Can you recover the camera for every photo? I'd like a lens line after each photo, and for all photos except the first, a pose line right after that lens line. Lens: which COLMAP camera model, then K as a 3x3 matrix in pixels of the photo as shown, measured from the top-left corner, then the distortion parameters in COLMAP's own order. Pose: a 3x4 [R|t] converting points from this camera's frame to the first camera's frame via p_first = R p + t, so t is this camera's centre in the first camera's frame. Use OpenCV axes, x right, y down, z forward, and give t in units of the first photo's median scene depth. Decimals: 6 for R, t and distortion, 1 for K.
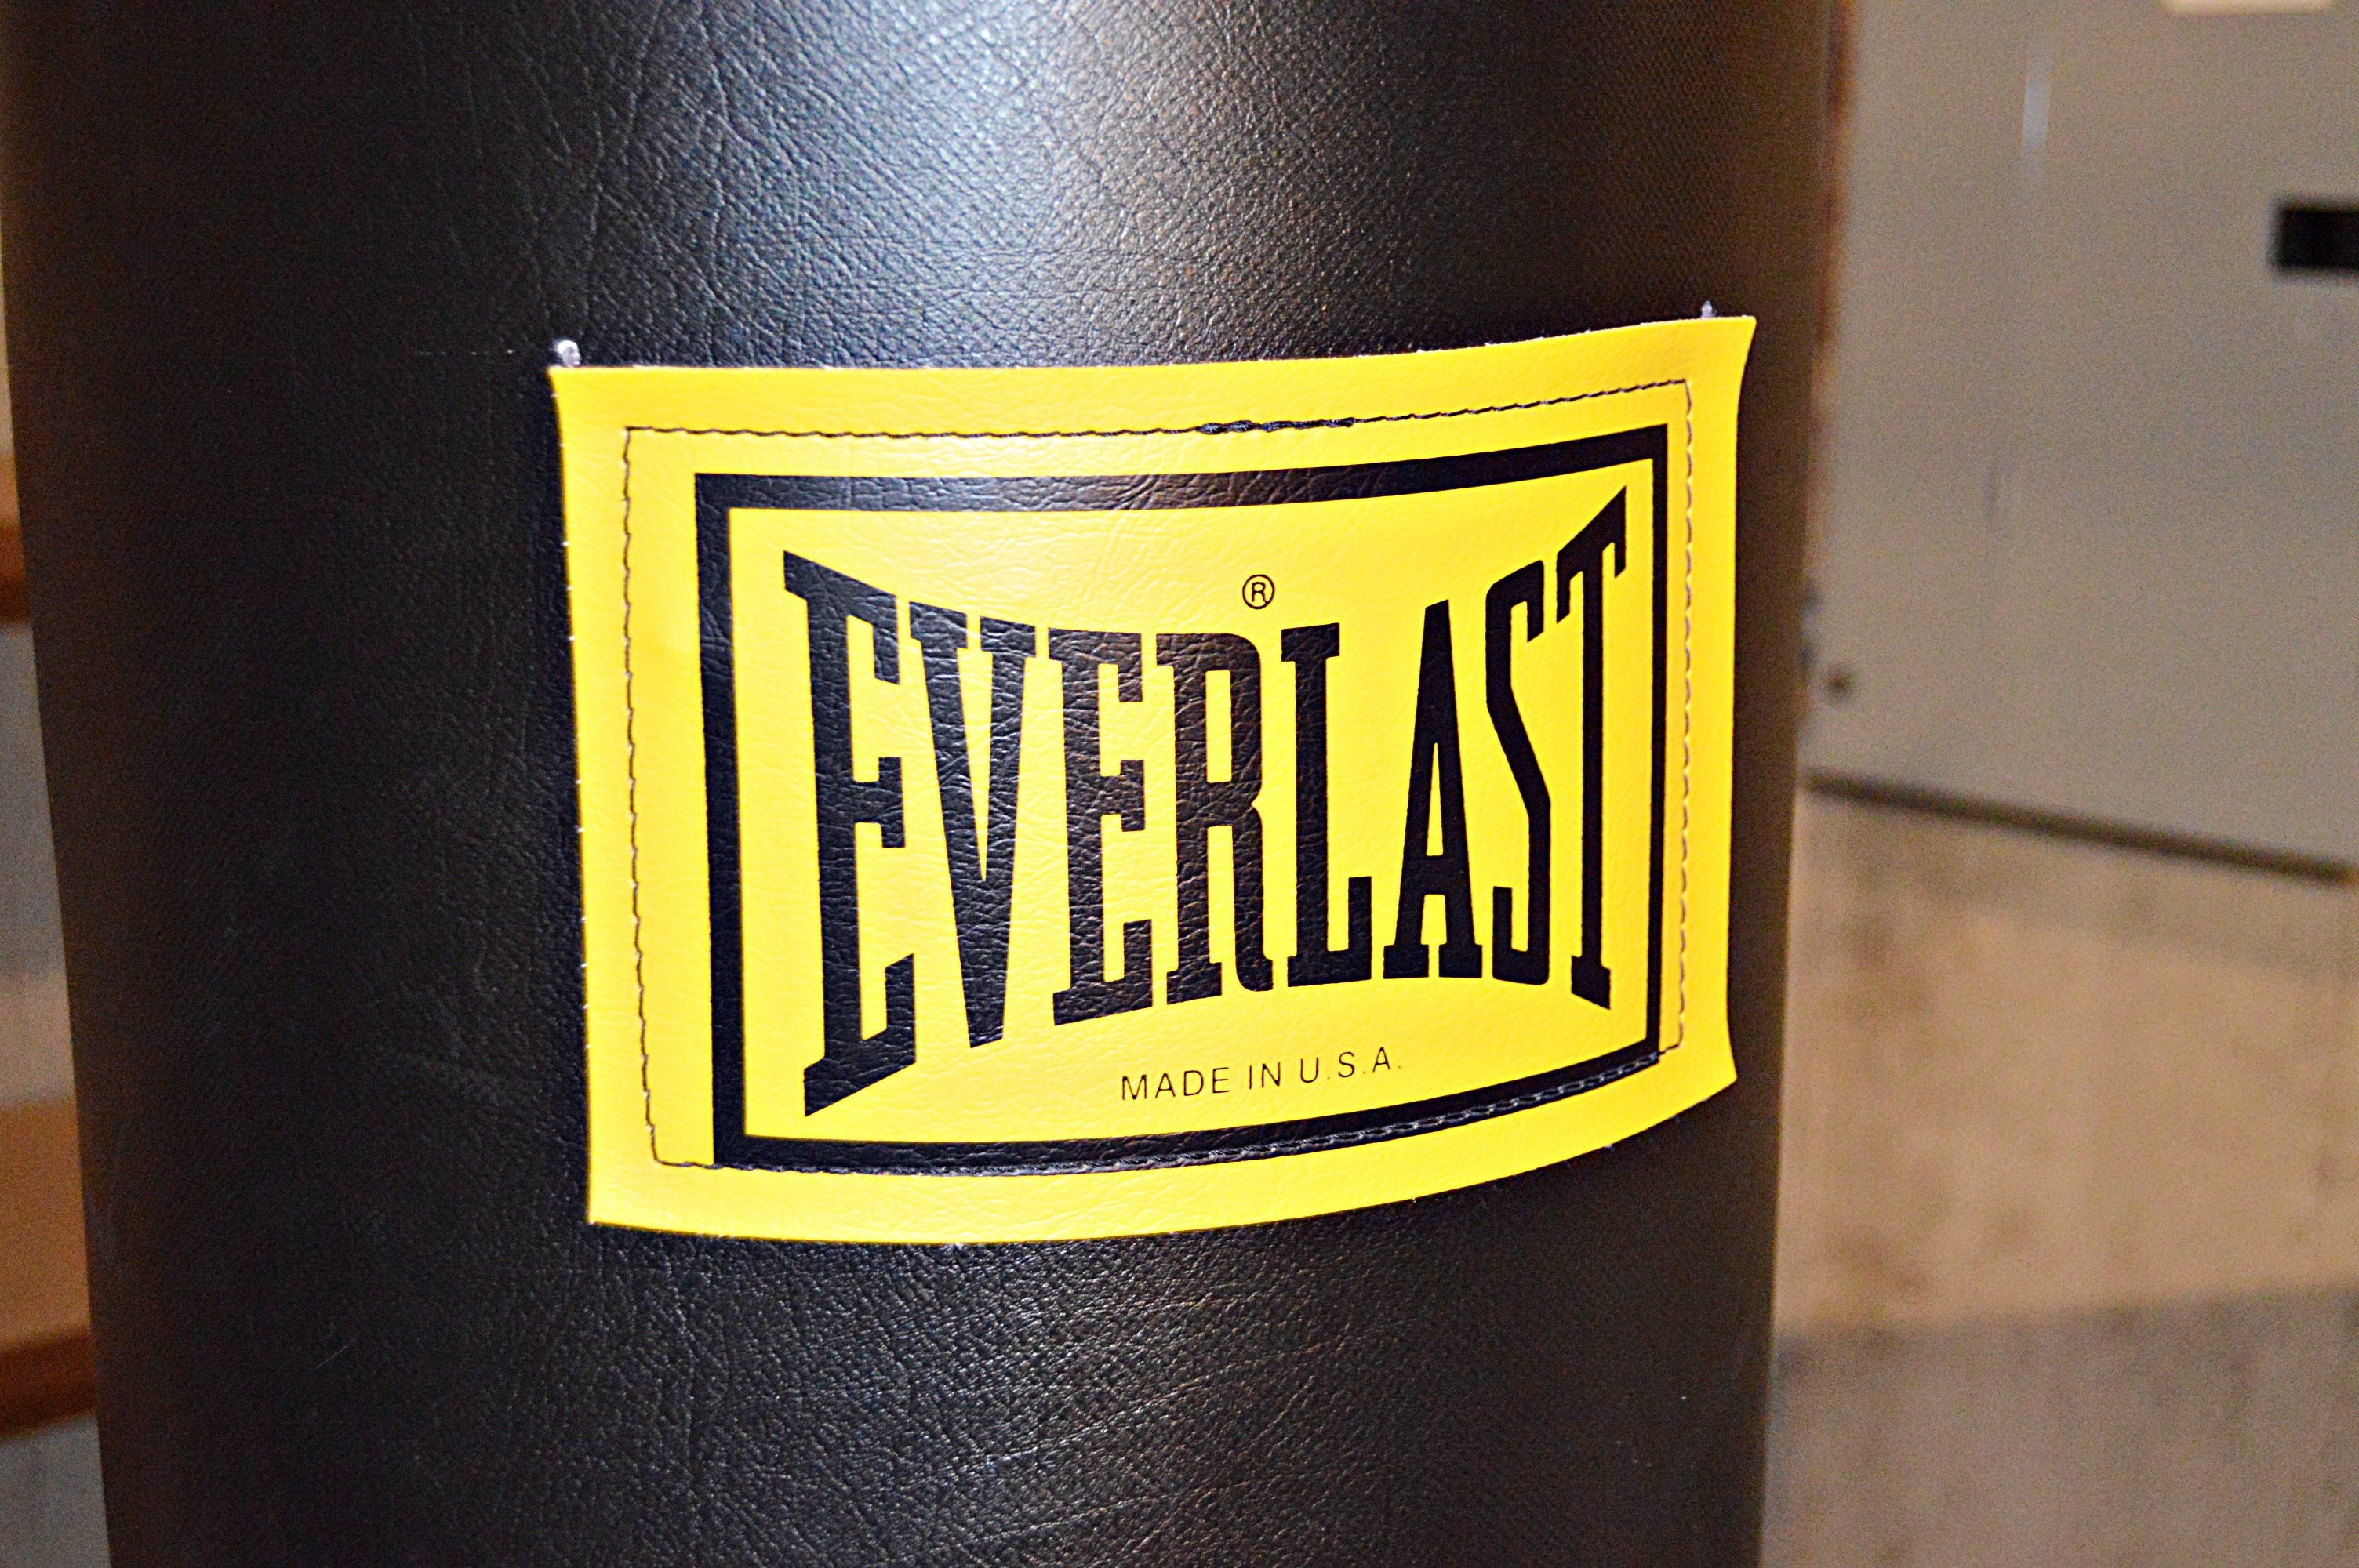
lens RADIAL K [[3334.3, 0, 1179.5], [0, 3334.3, 784.0], [0, 0, 1]] dist [0.016027, 0.021027]
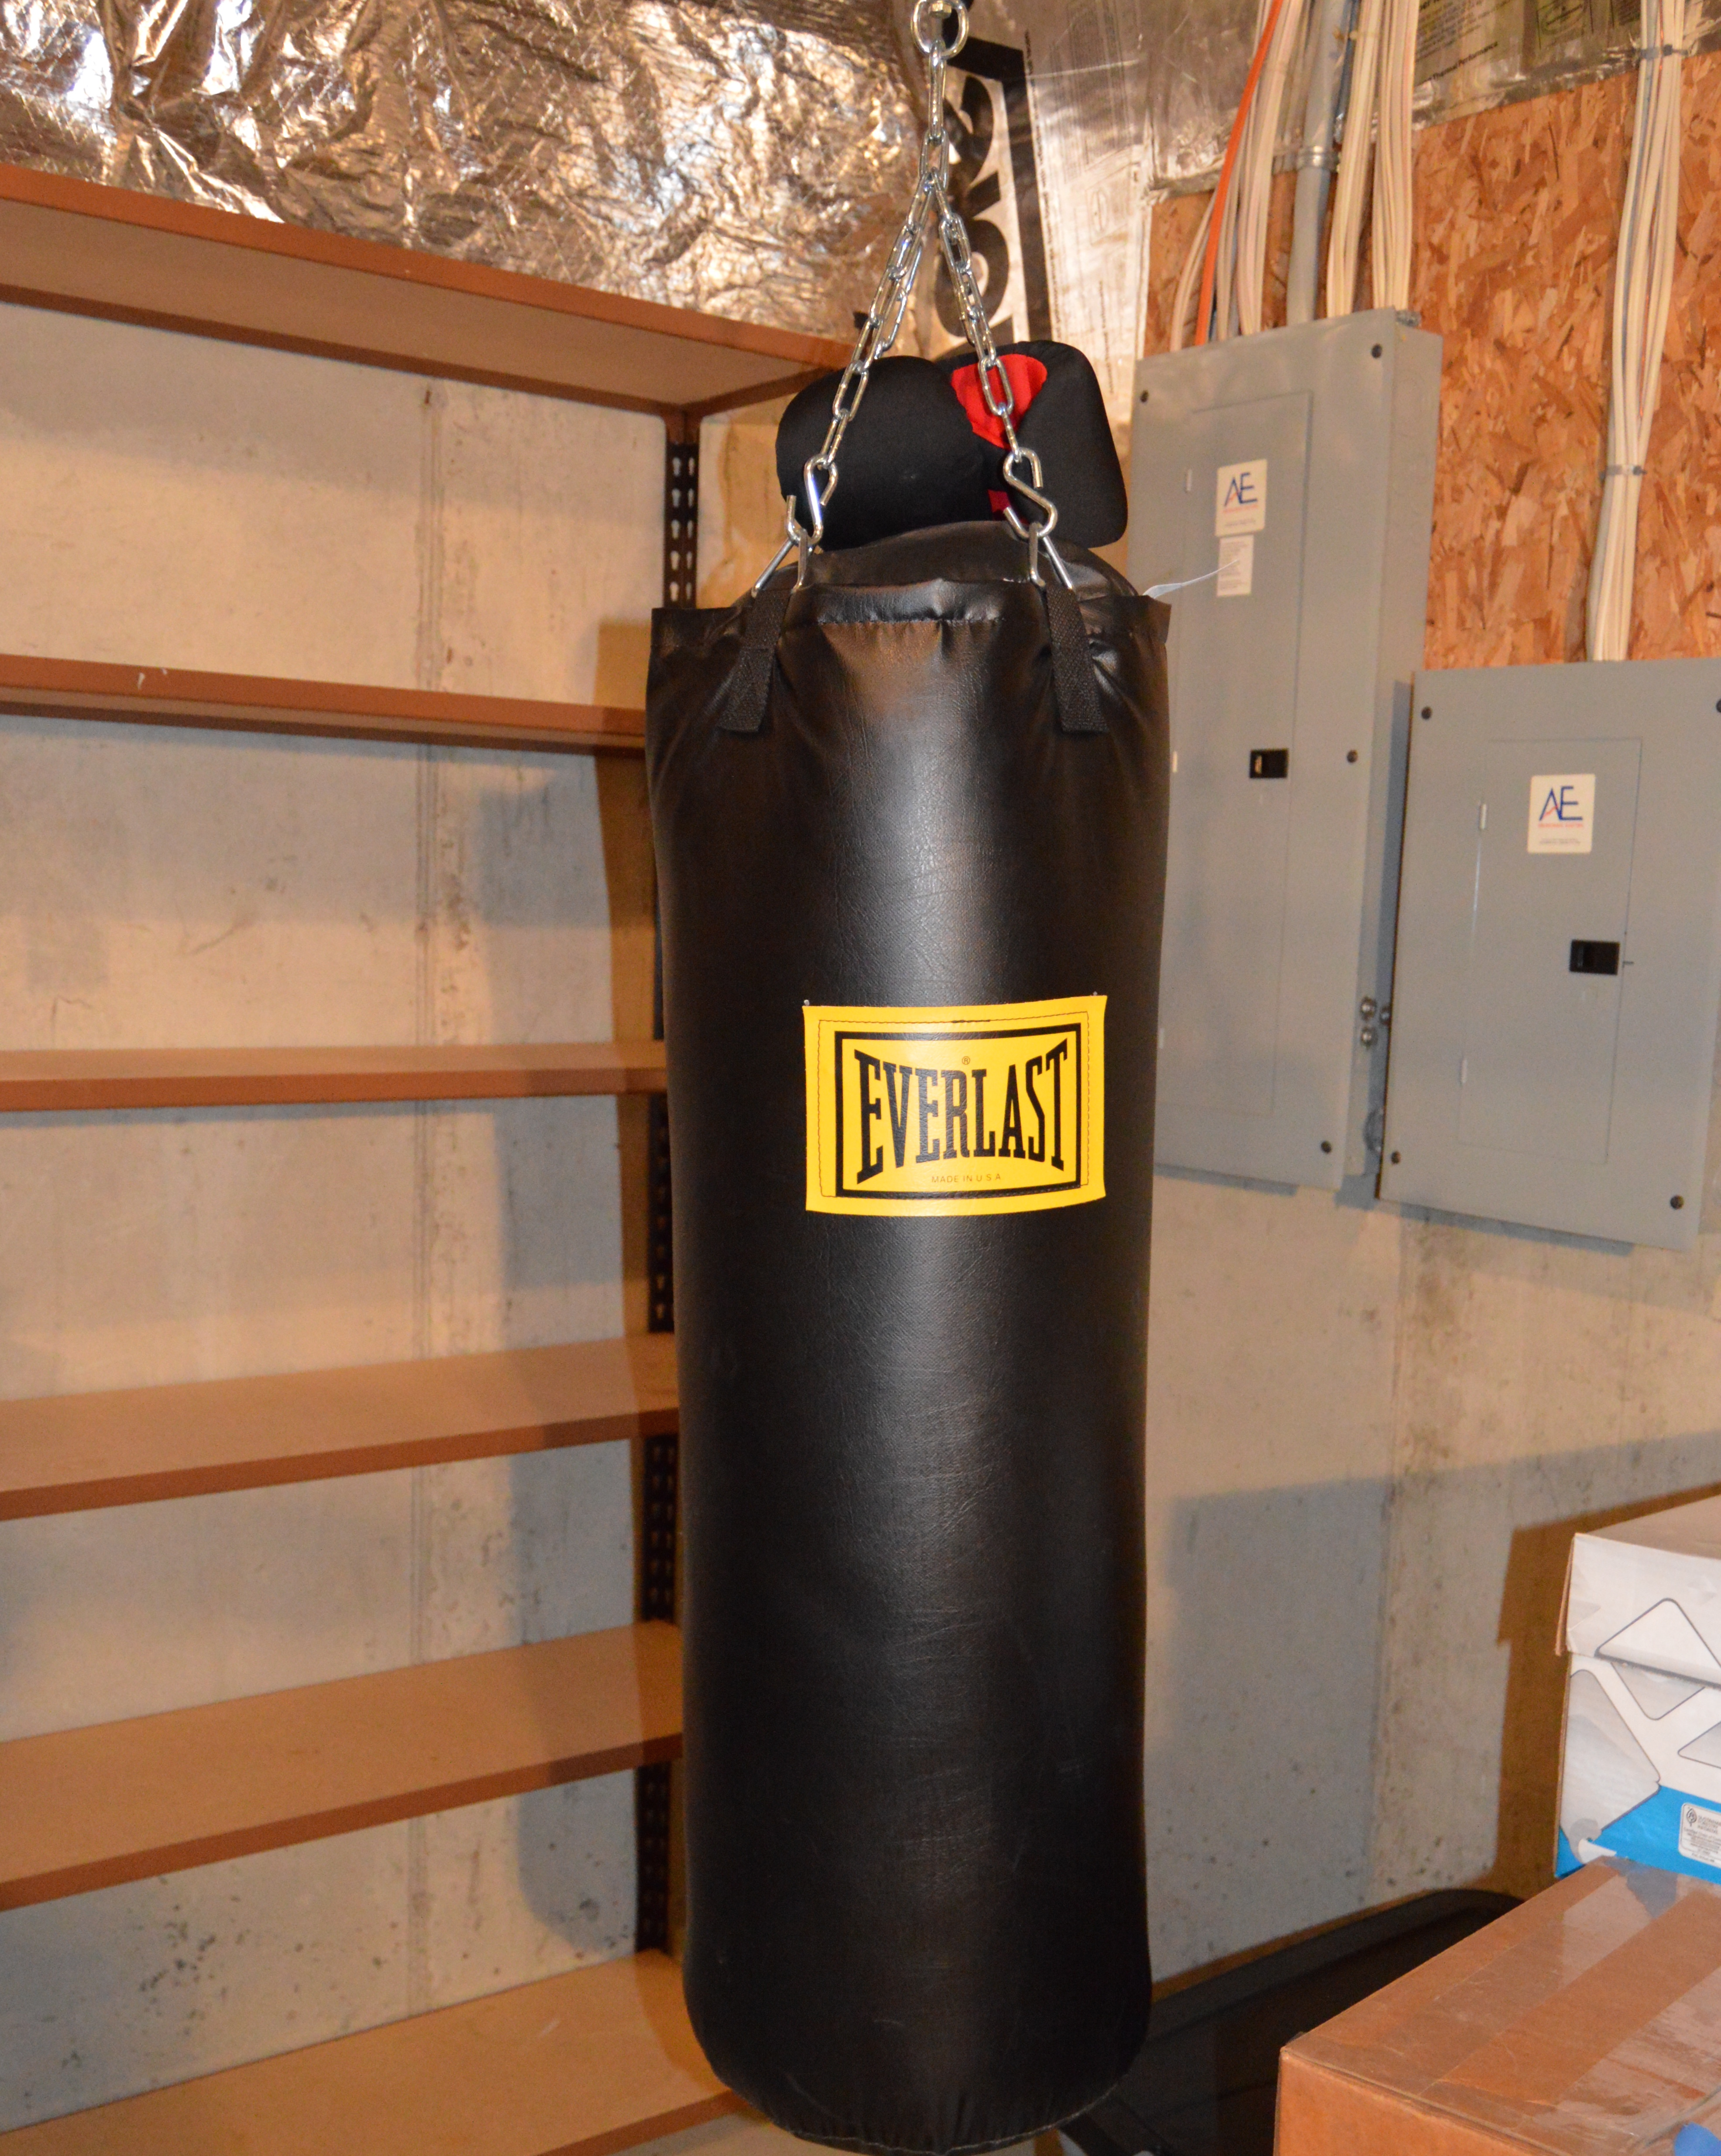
lens RADIAL K [[2339.2, 0, 854.9], [0, 2339.2, 1200.4], [0, 0, 1]] dist [-0.002837, -0.012138]
pose [[0.984960, 0.022074, -0.171368, 0.388167], [-0.029437, 0.998744, -0.040543, 0.238002], [0.170258, 0.044978, 0.984373, -1.887221]]
